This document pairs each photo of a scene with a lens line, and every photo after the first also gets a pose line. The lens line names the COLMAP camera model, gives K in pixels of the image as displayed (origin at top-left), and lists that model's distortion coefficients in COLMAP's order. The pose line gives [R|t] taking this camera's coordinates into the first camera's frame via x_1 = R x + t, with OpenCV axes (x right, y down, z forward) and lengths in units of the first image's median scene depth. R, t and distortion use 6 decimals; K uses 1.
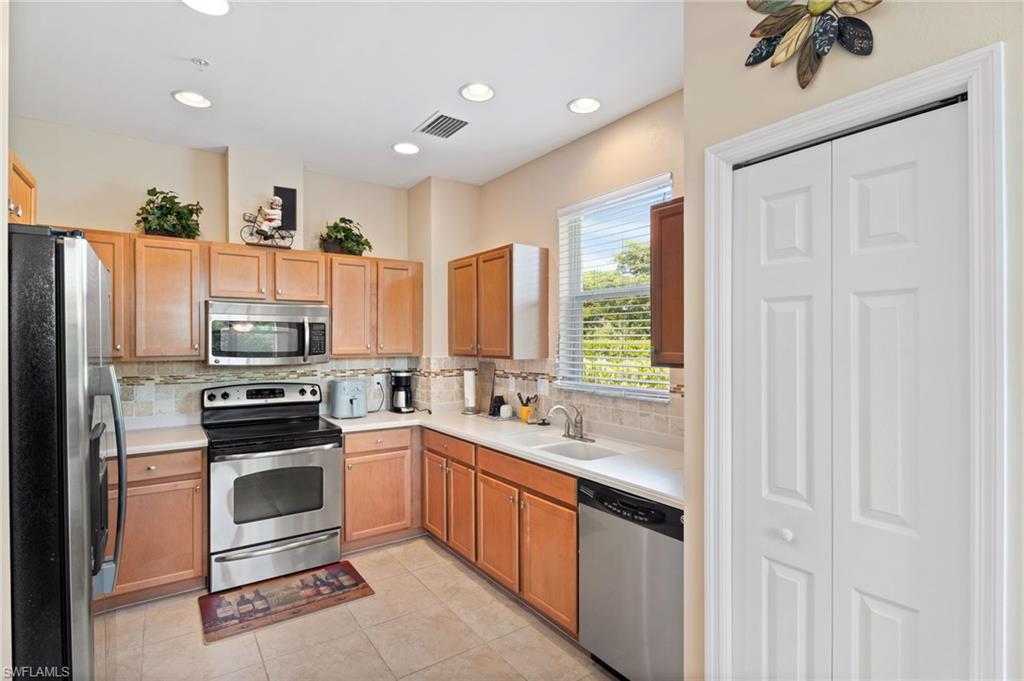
lens RADIAL K [[493.5, 0, 515.0], [0, 493.5, 342.5], [0, 0, 1]] dist [-0.001250, 0.001024]
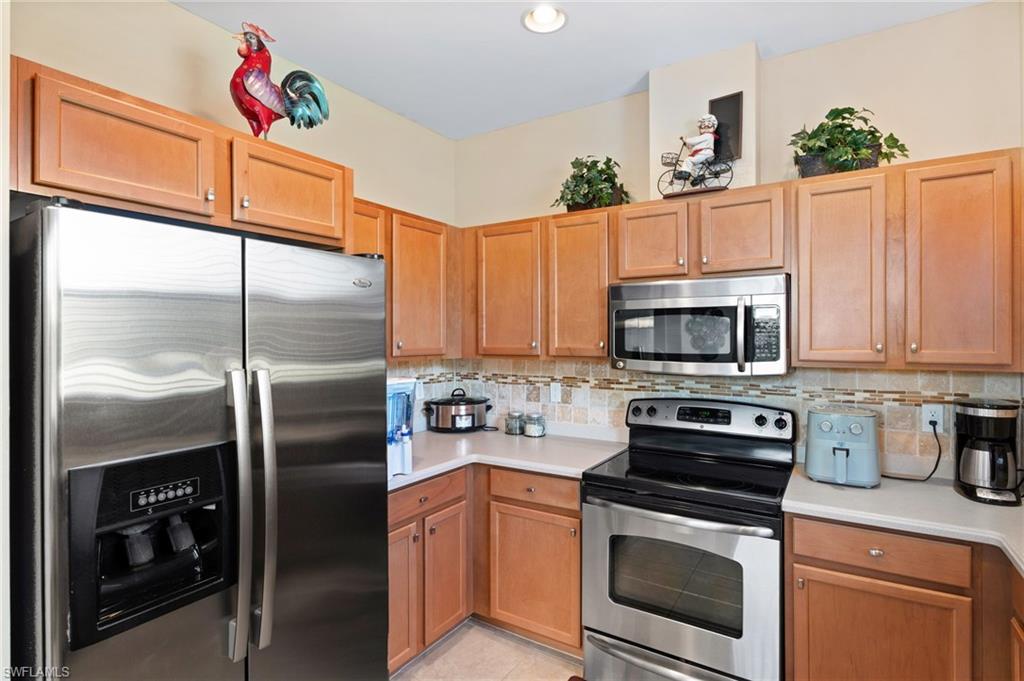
lens RADIAL K [[522.1, 0, 513.9], [0, 522.1, 335.3], [0, 0, 1]] dist [0.001415, 0.000797]
pose [[0.376192, -0.001256, -0.926541, 0.057922], [0.000520, 0.999999, -0.001145, -0.004756], [0.926542, -0.000051, 0.376192, 0.523665]]
